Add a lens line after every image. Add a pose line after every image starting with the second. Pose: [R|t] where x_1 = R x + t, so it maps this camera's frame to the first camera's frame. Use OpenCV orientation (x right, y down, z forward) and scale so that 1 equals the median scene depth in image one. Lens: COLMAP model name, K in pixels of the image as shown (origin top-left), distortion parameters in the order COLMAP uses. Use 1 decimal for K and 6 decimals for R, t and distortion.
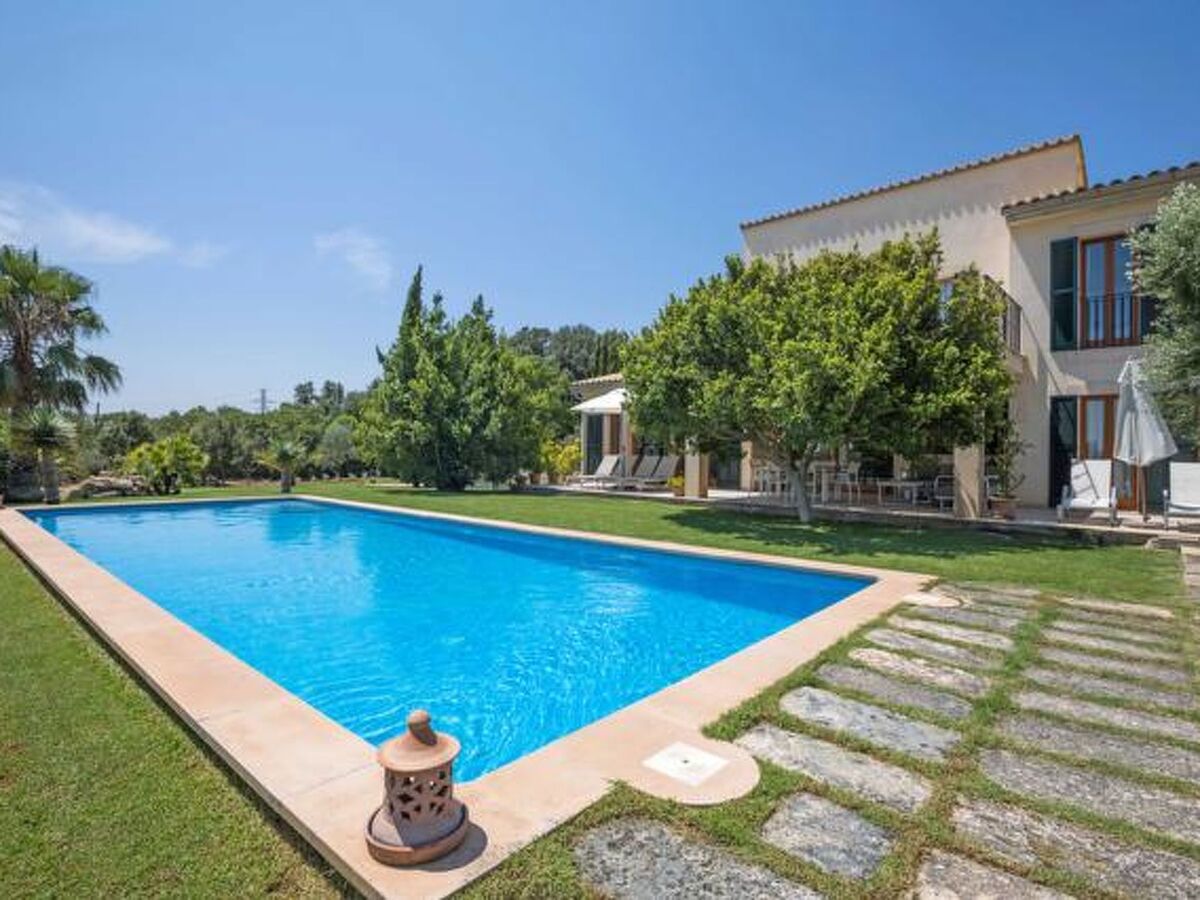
lens RADIAL K [[622.3, 0, 600.0], [0, 622.3, 450.0], [0, 0, 1]] dist [-0.061750, 0.025202]
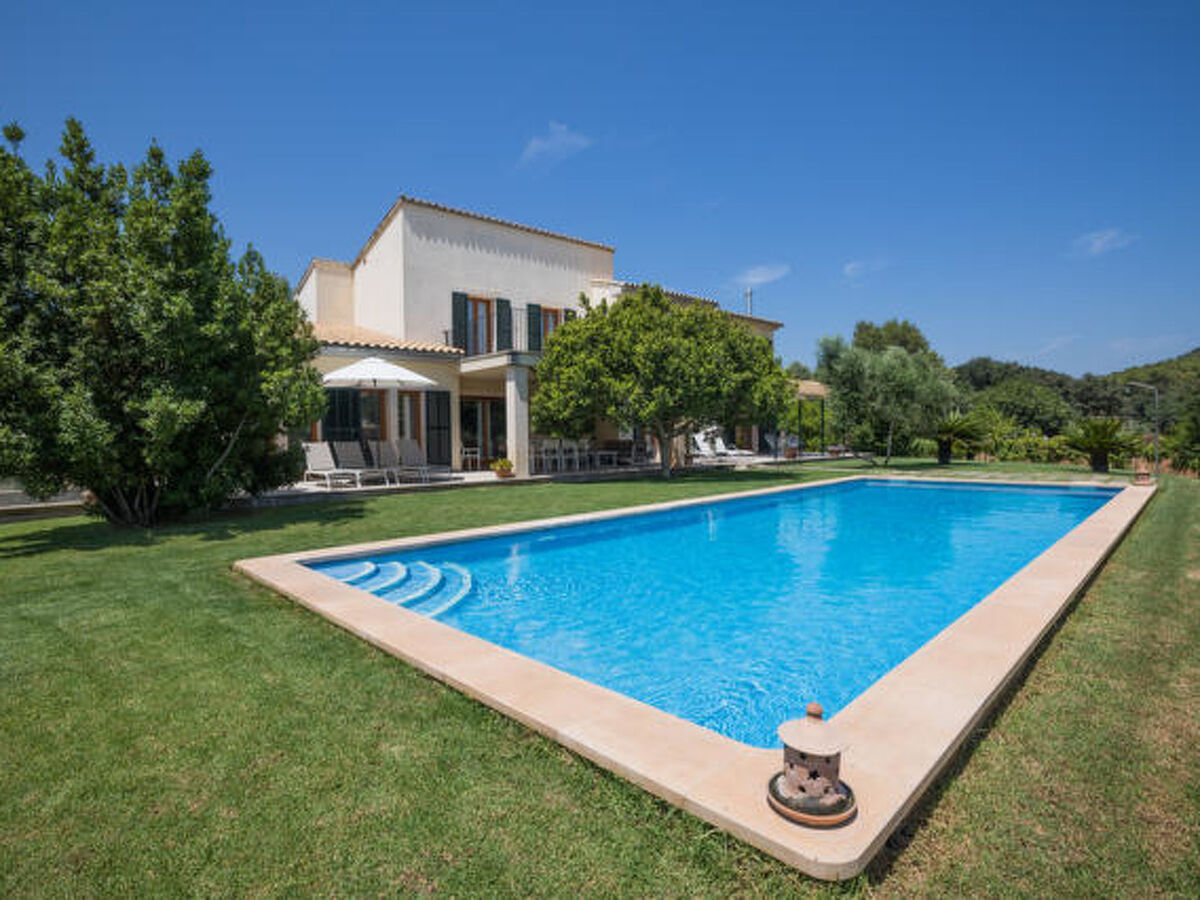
lens RADIAL K [[622.3, 0, 600.0], [0, 622.3, 450.0], [0, 0, 1]] dist [-0.061750, 0.025202]
pose [[0.064212, -0.031804, 0.997429, -0.853578], [0.024128, 0.999249, 0.030308, 0.002273], [-0.997645, 0.022120, 0.064931, 0.786535]]
